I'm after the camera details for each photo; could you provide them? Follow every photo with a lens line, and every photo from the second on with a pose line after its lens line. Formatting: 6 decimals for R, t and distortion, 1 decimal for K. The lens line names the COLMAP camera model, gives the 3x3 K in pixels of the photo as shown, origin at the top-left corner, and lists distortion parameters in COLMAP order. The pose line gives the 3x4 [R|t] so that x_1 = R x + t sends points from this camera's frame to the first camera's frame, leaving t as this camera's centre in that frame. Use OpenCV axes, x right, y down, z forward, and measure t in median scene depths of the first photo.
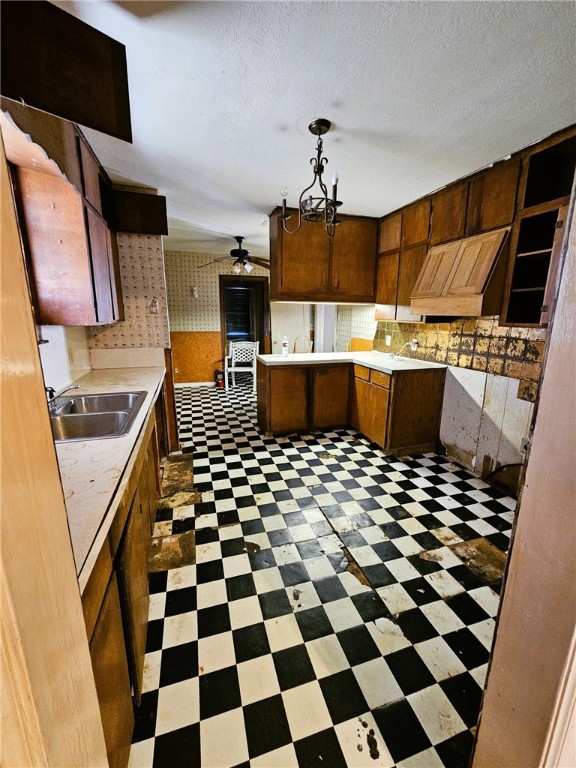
lens RADIAL K [[316.5, 0, 288.8], [0, 316.5, 381.9], [0, 0, 1]] dist [0.001178, -0.000323]
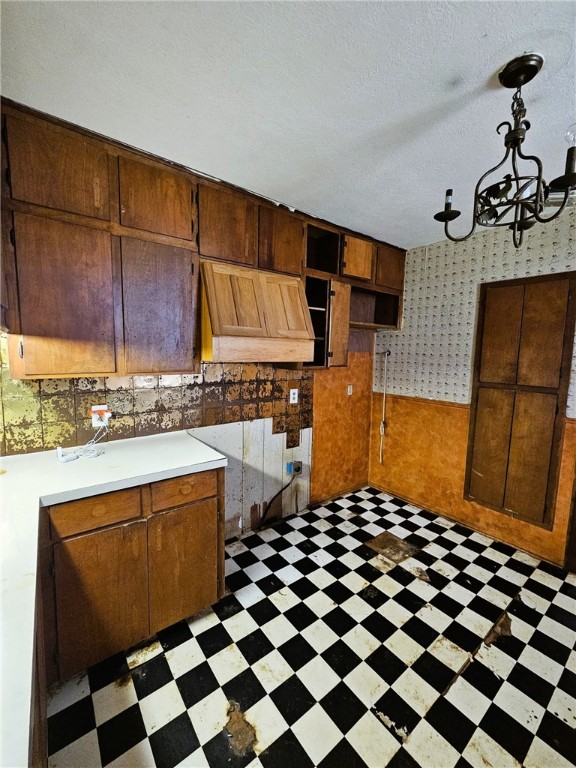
lens RADIAL K [[316.5, 0, 288.8], [0, 316.5, 381.9], [0, 0, 1]] dist [0.001178, -0.000323]
pose [[-0.355372, -0.109108, 0.928335, -0.245864], [0.176032, 0.967581, 0.181107, -0.276962], [-0.918000, 0.227777, -0.324644, 1.143735]]
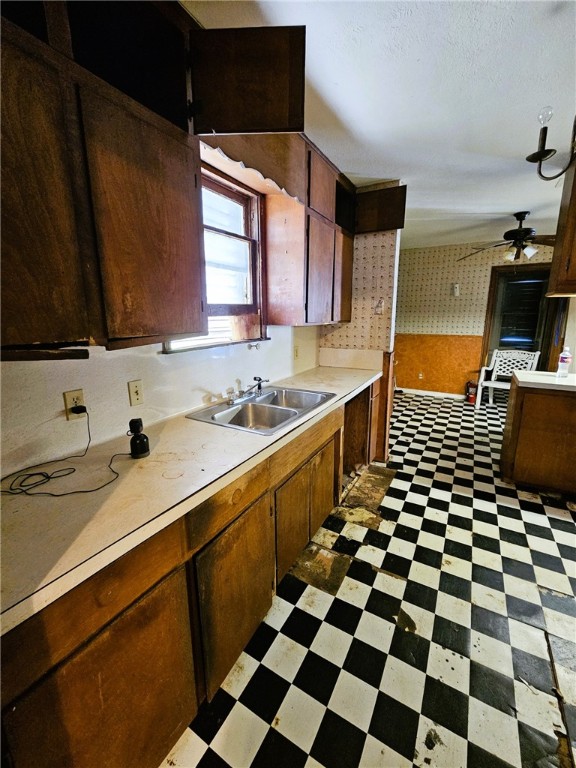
lens RADIAL K [[316.5, 0, 288.8], [0, 316.5, 381.9], [0, 0, 1]] dist [0.001178, -0.000323]
pose [[0.676881, 0.145928, -0.721482, 0.110221], [-0.148931, 0.987031, 0.059914, -0.033972], [0.720868, 0.066897, 0.689836, 0.164155]]
